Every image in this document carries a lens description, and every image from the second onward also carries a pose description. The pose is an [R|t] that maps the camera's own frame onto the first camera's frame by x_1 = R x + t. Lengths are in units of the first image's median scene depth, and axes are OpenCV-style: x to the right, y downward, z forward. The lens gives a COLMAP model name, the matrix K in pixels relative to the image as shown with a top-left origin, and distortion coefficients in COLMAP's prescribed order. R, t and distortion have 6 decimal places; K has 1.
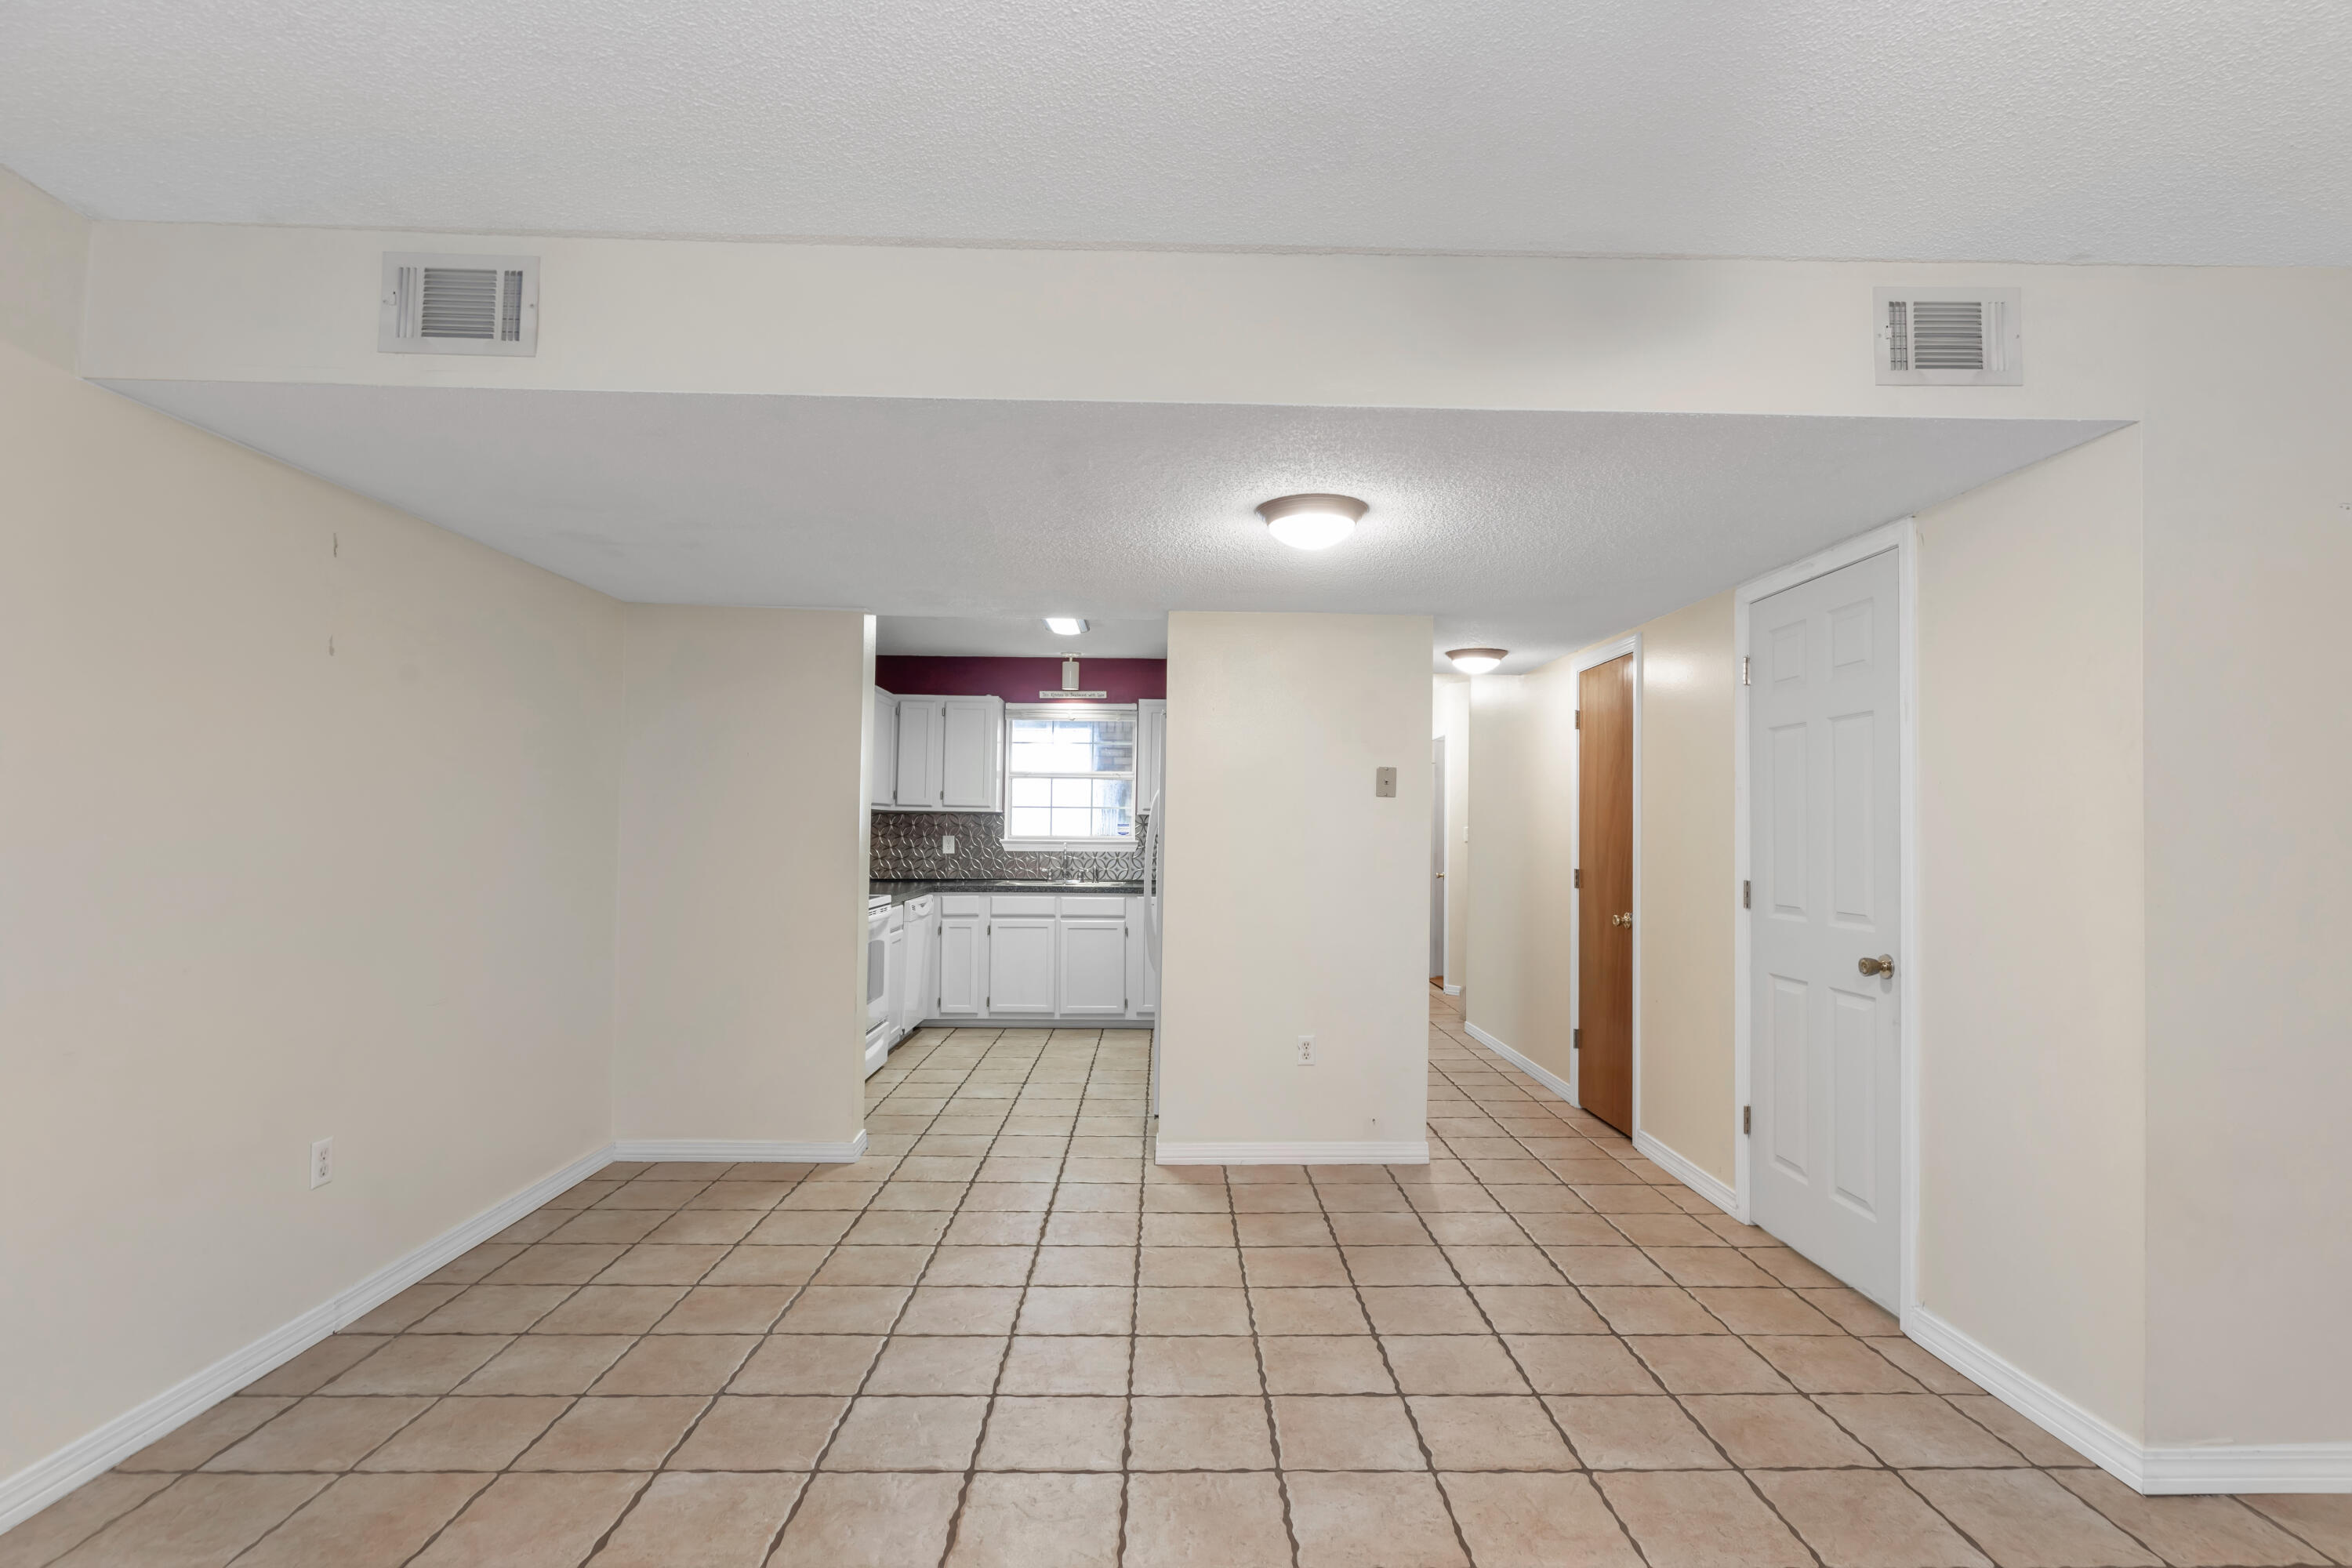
lens RADIAL K [[1123.9, 0, 1192.6], [0, 1123.9, 801.6], [0, 0, 1]] dist [-0.001721, -0.000098]
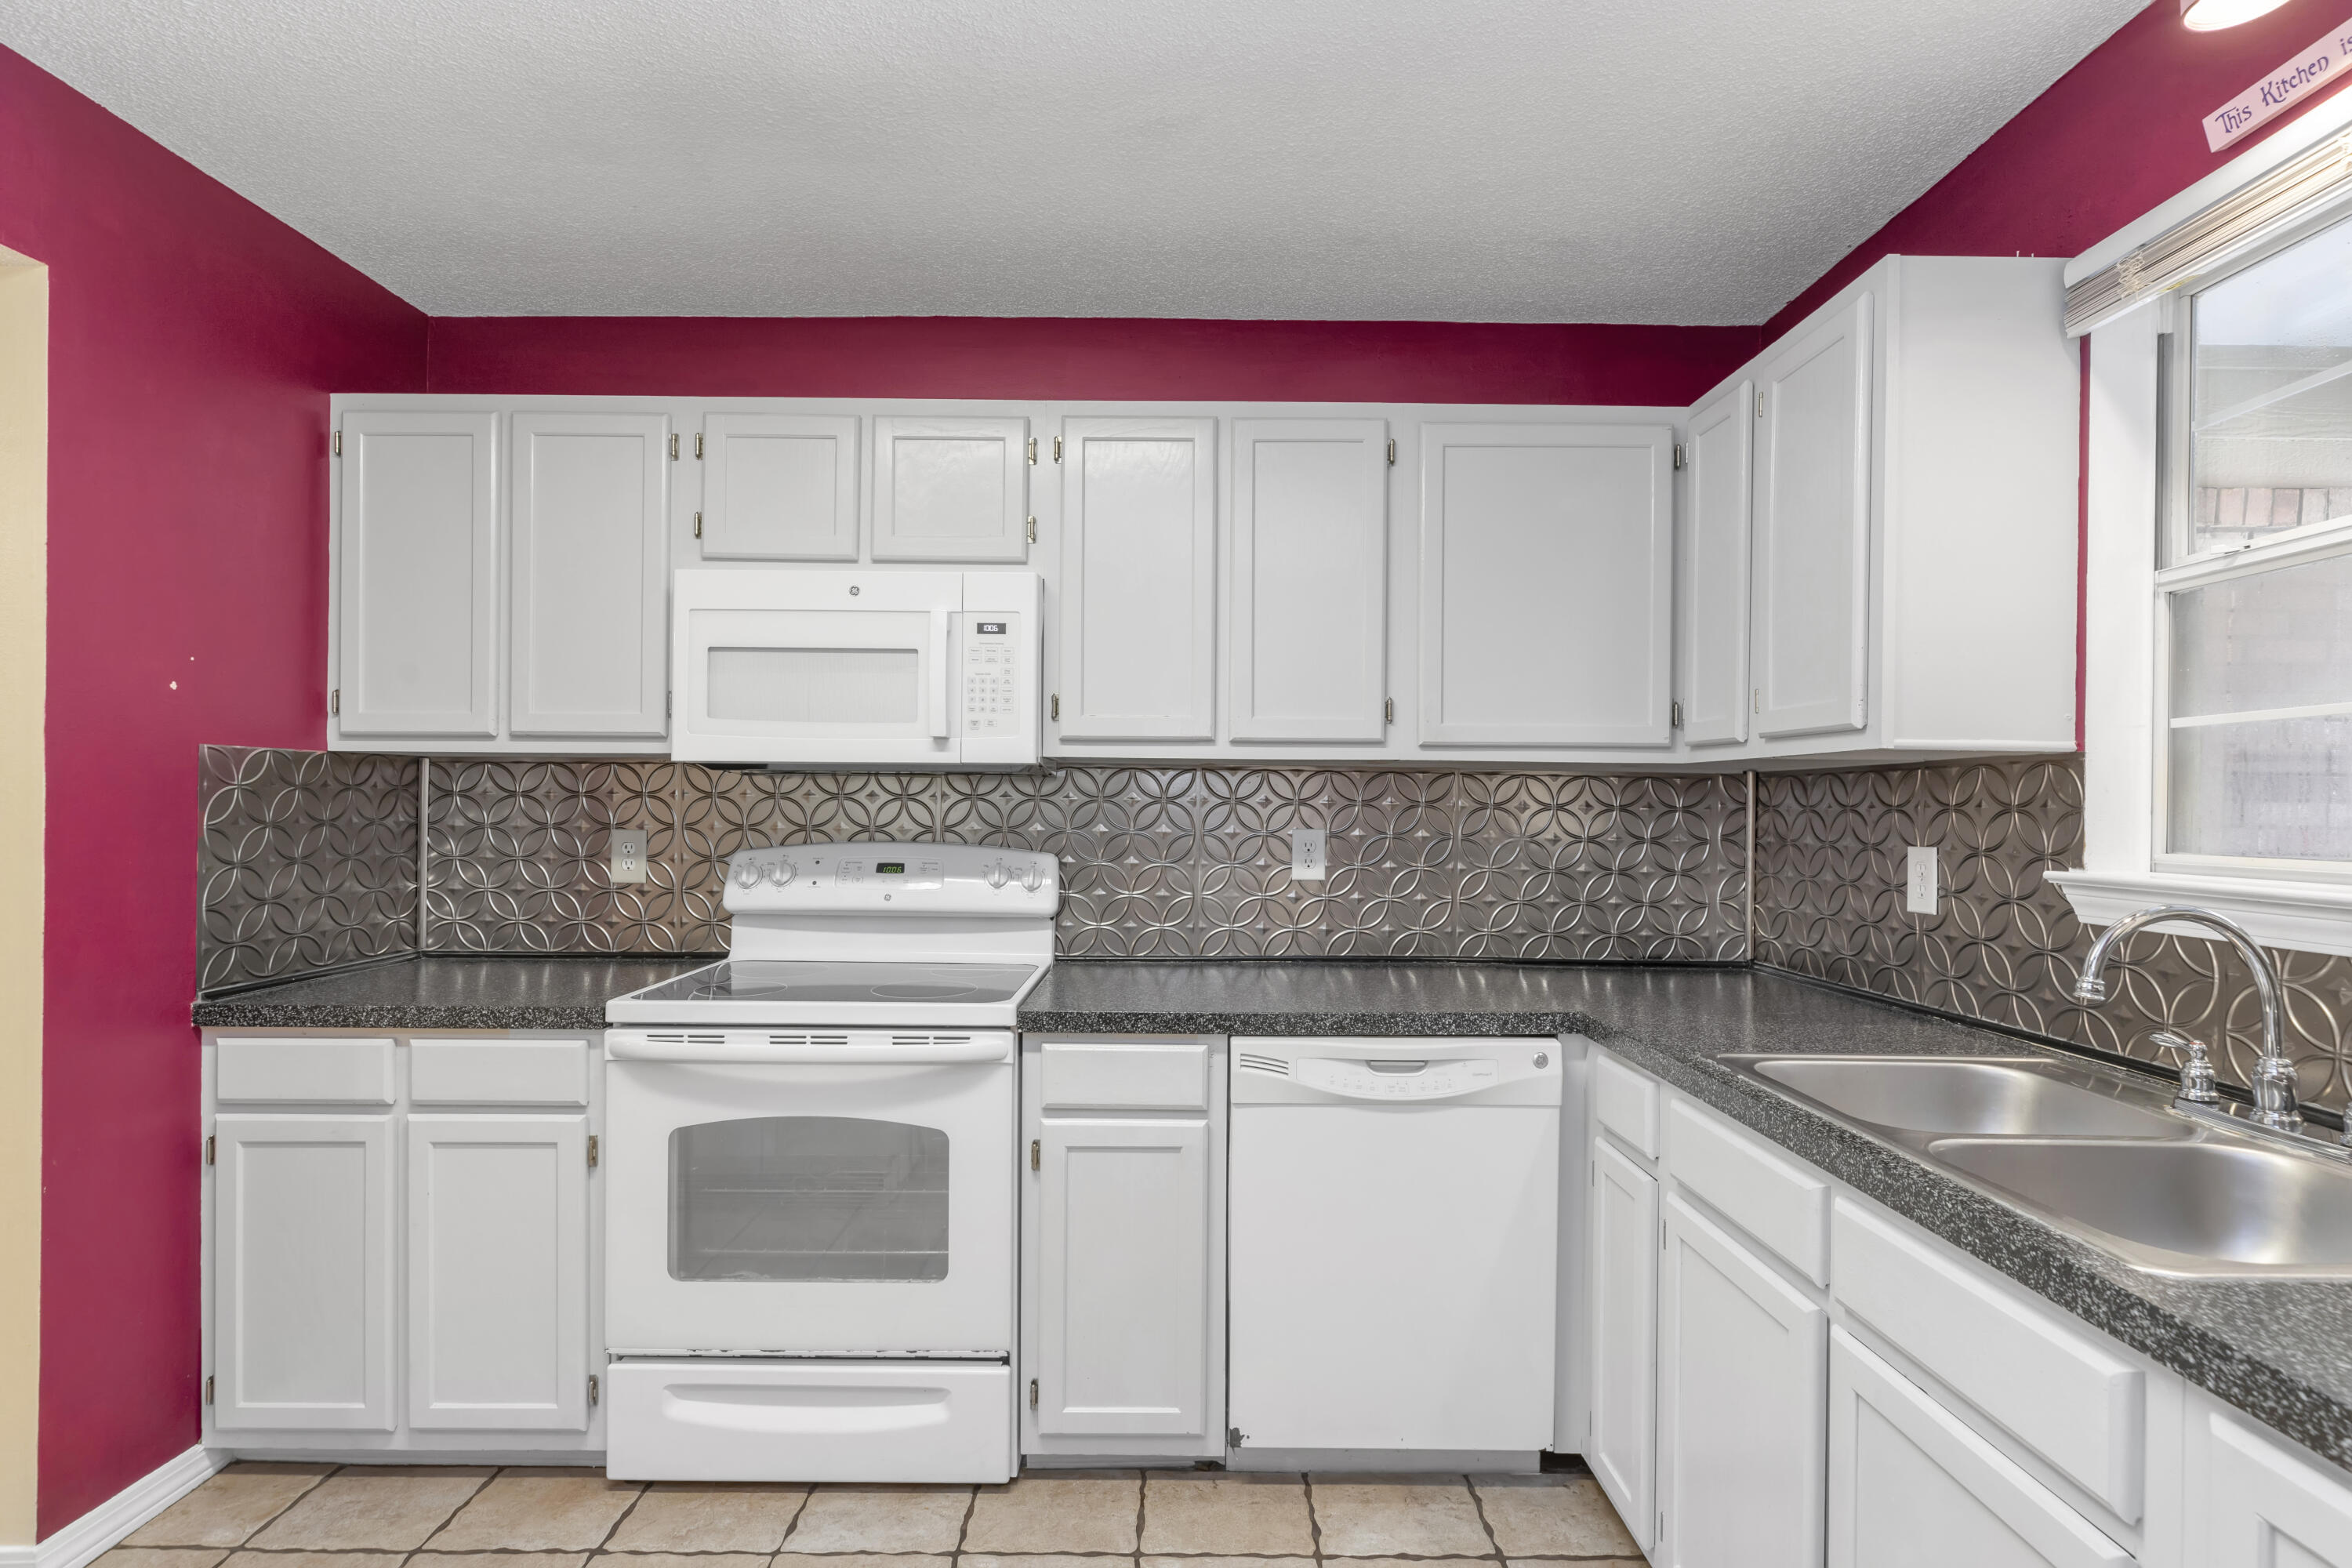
lens RADIAL K [[1162.2, 0, 1180.4], [0, 1162.2, 802.7], [0, 0, 1]] dist [0.001767, 0.000309]
pose [[-0.018027, -0.011112, -0.999776, 0.074892], [0.014024, 0.999837, -0.011366, 0.022098], [0.999739, -0.014226, -0.017868, 0.904301]]
